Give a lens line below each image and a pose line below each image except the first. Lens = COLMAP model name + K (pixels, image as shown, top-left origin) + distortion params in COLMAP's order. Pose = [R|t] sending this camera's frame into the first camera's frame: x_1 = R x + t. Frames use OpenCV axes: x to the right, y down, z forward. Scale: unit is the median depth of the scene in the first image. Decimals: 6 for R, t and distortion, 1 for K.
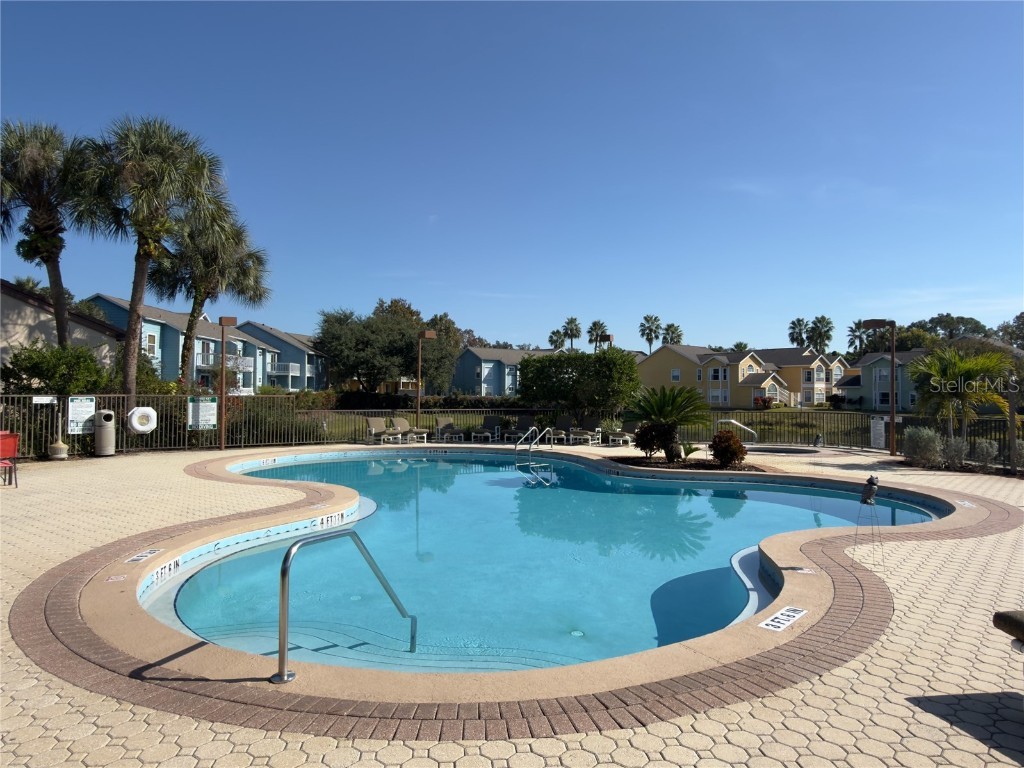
lens RADIAL K [[681.1, 0, 532.8], [0, 681.1, 372.4], [0, 0, 1]] dist [0.010074, 0.007764]
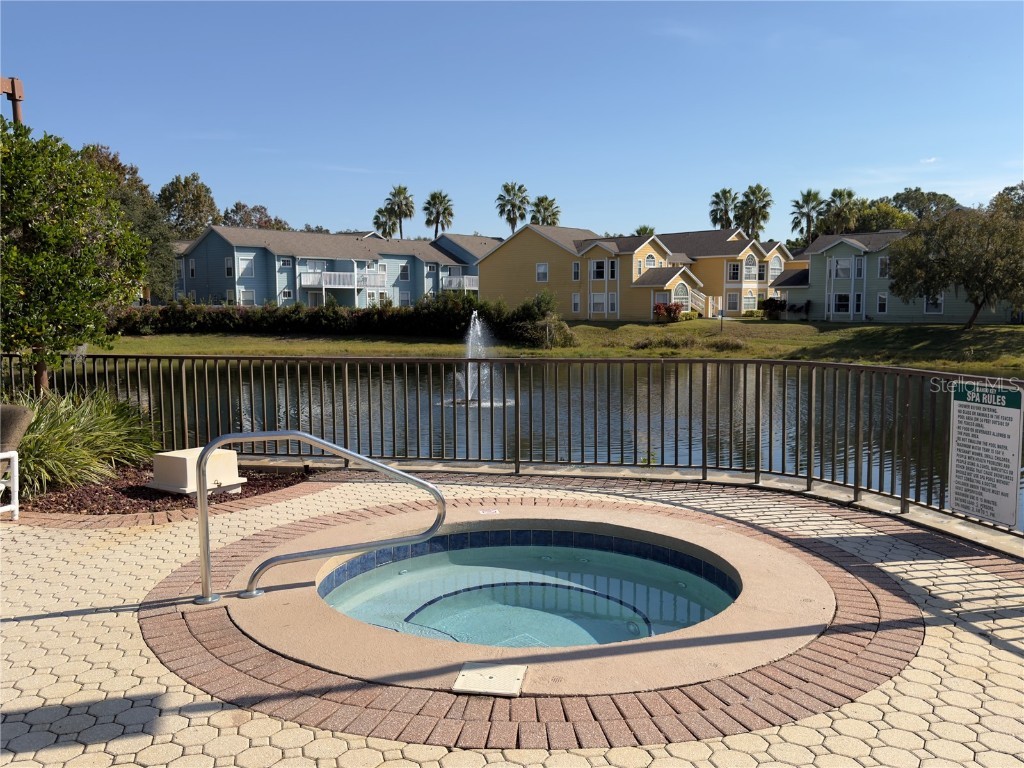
lens RADIAL K [[872.7, 0, 510.8], [0, 872.7, 386.9], [0, 0, 1]] dist [0.100302, -0.014080]
pose [[0.990907, -0.021662, 0.132795, 0.062591], [0.004284, 0.991534, 0.129775, 0.004504], [-0.134482, -0.128026, 0.982611, 0.149872]]
